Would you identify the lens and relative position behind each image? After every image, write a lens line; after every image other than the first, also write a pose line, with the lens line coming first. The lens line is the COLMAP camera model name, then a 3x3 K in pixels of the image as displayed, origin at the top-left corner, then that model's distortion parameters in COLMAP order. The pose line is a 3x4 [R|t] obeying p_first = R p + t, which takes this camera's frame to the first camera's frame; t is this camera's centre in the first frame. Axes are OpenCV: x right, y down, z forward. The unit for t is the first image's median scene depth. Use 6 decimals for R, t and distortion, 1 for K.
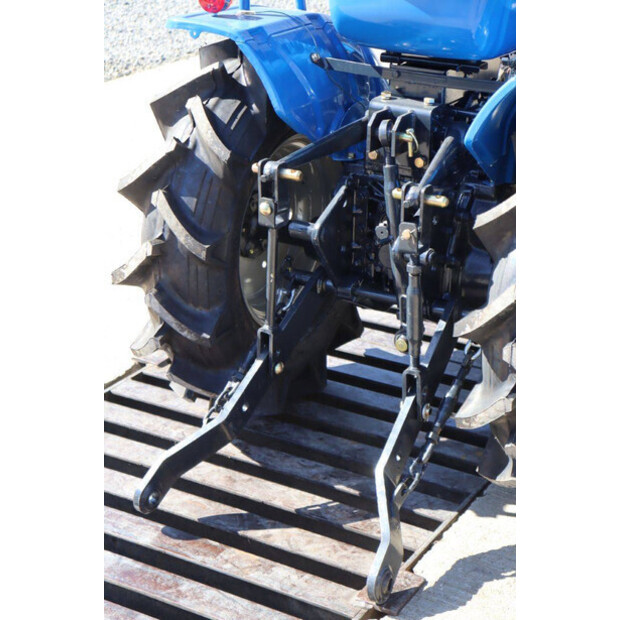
lens RADIAL K [[1331.8, 0, 308.7], [0, 1331.8, 311.9], [0, 0, 1]] dist [0.268814, 0.000000]
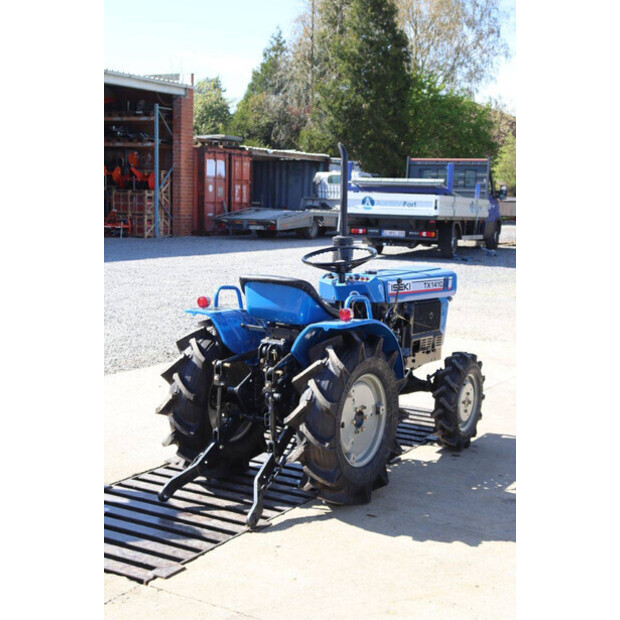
lens RADIAL K [[883.9, 0, 311.8], [0, 883.9, 309.5], [0, 0, 1]] dist [0.034864, 0.000000]
pose [[0.999836, 0.018043, -0.001450, 0.142419], [-0.017775, 0.963579, -0.266832, 0.231372], [-0.003417, 0.266814, 0.963742, -0.630645]]
